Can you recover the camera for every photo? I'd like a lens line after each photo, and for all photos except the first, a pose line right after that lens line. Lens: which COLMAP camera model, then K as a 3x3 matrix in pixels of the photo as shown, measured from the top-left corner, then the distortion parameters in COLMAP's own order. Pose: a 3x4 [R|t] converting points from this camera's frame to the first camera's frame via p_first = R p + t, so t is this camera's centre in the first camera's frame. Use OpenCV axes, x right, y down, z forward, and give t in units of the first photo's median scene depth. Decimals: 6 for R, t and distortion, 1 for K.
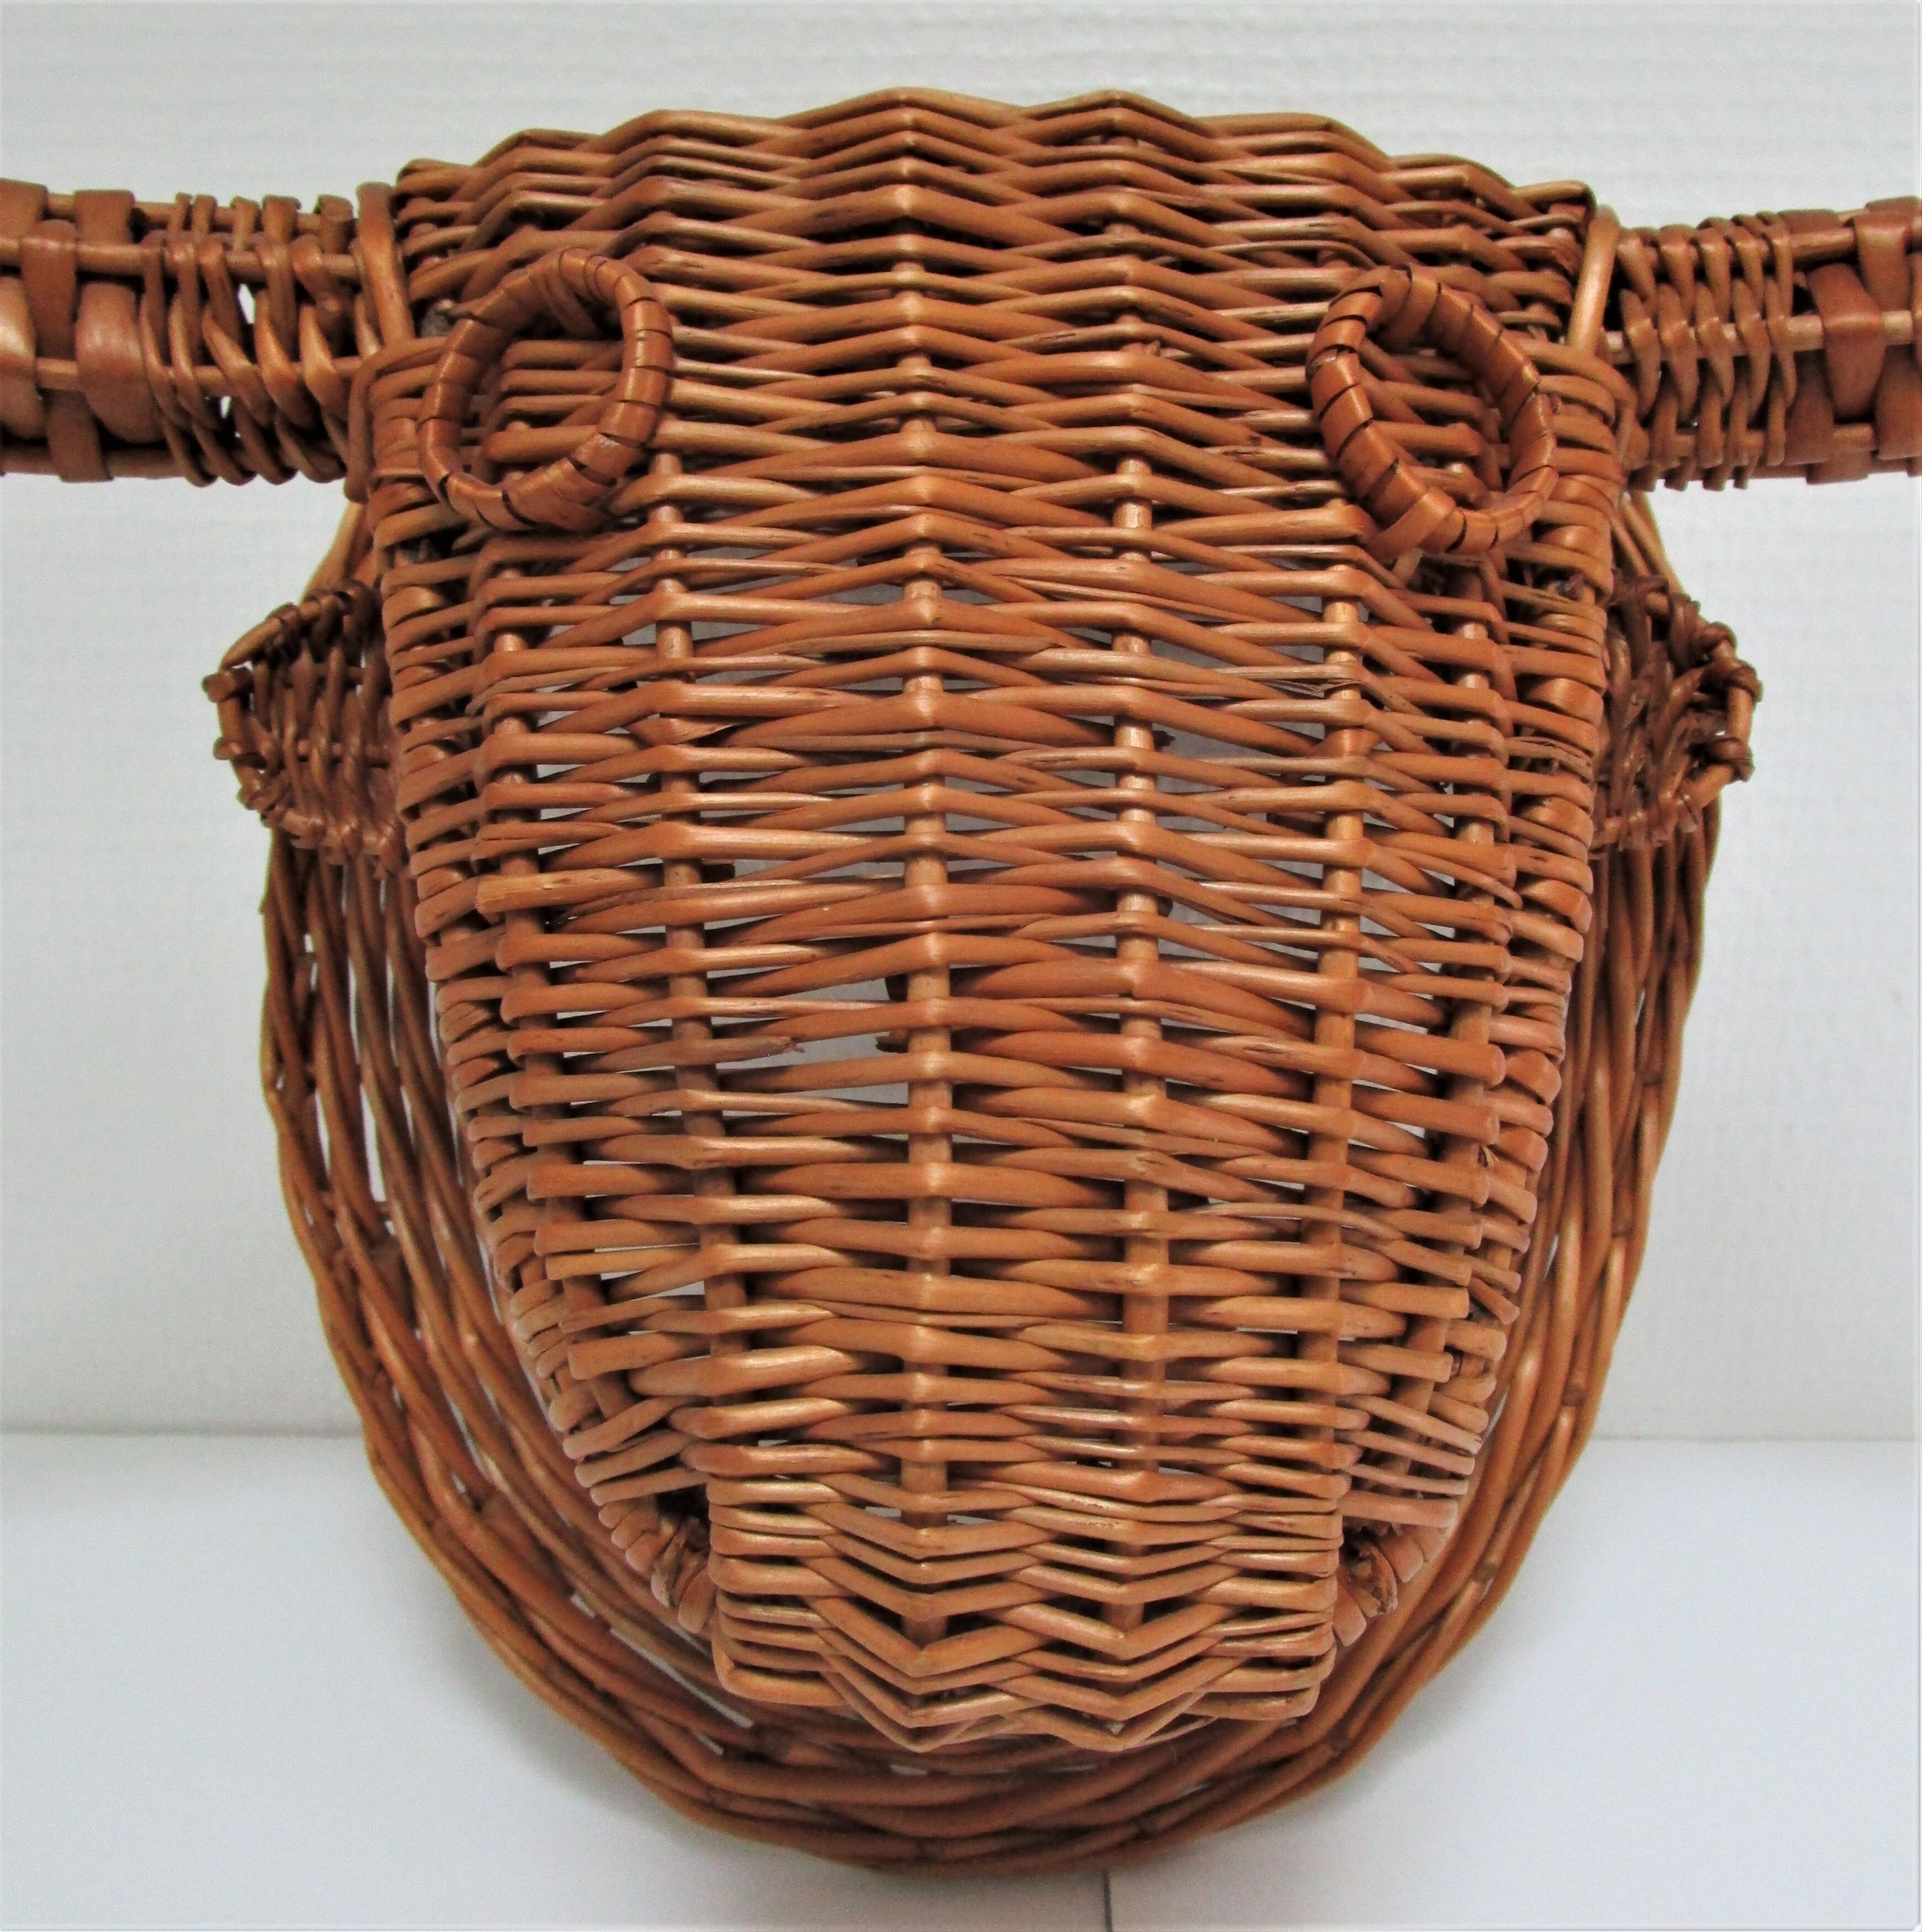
lens RADIAL K [[2026.4, 0, 984.7], [0, 2026.4, 864.3], [0, 0, 1]] dist [-0.004836, -0.018636]
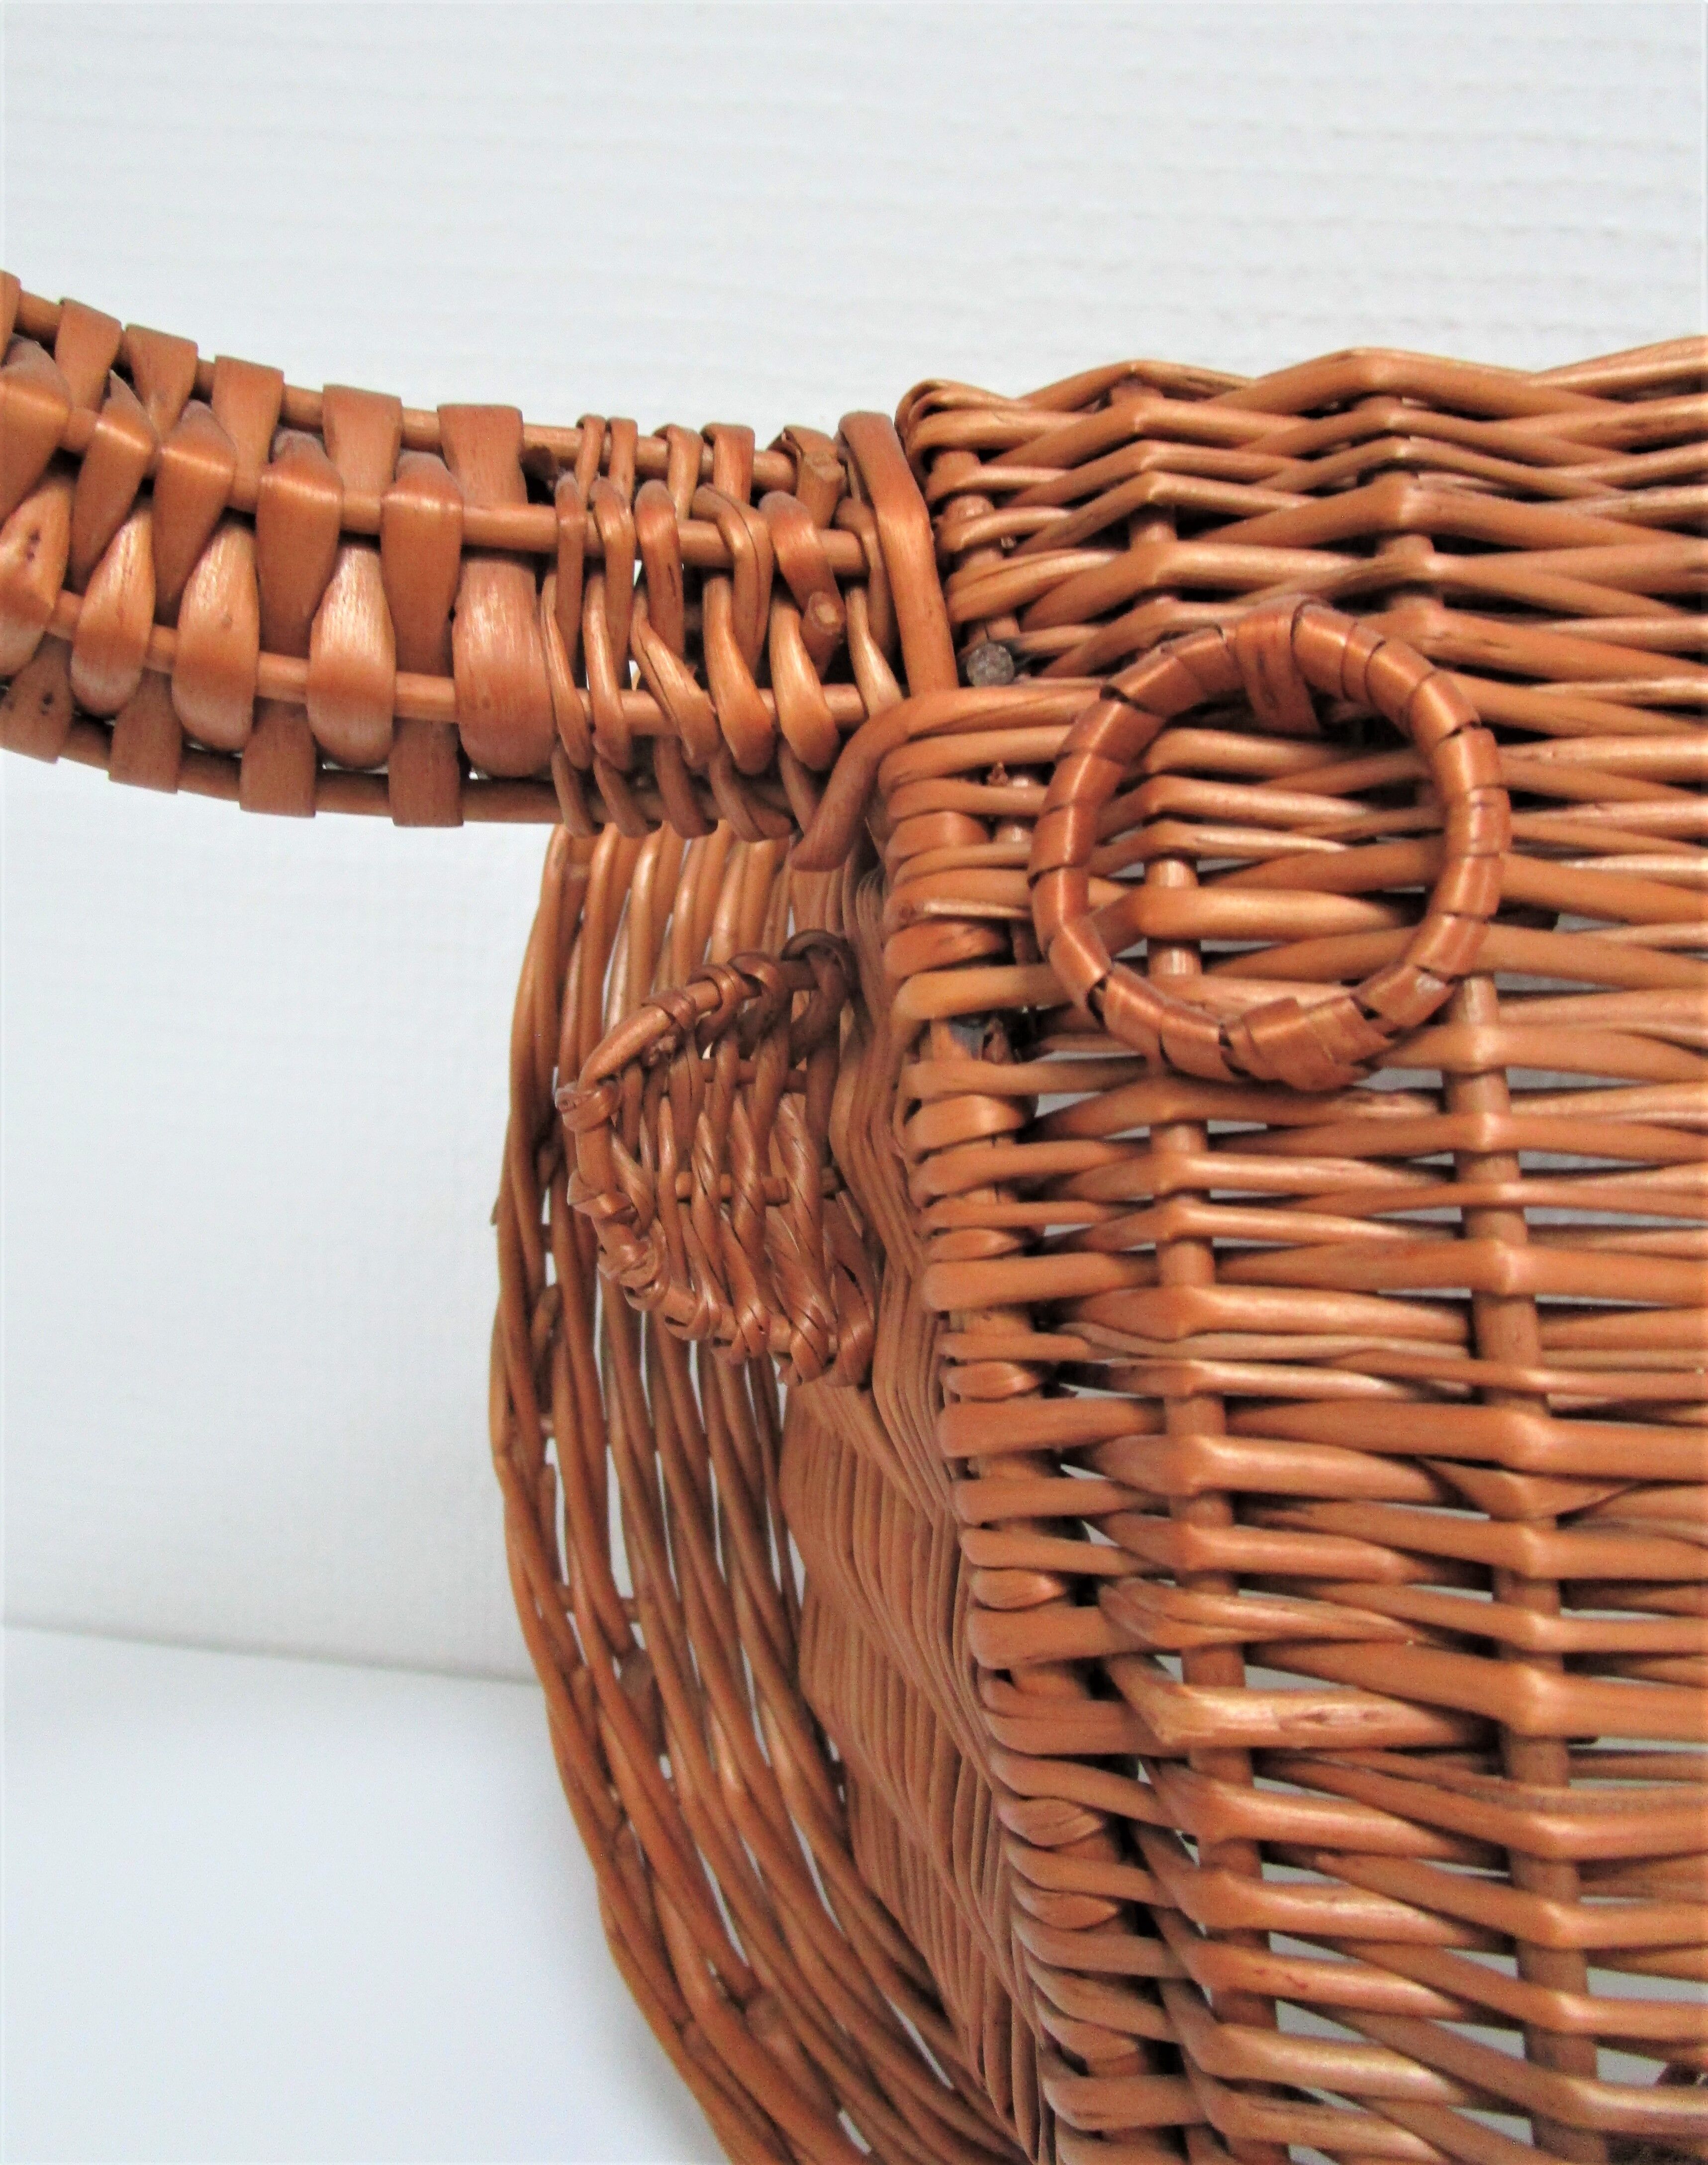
lens RADIAL K [[1810.0, 0, 774.0], [0, 1810.0, 881.2], [0, 0, 1]] dist [-0.002079, -0.008236]
pose [[0.996540, 0.070340, -0.044277, -0.321976], [-0.068012, 0.996326, 0.052041, -0.228502], [0.047775, -0.048850, 0.997663, 0.416301]]
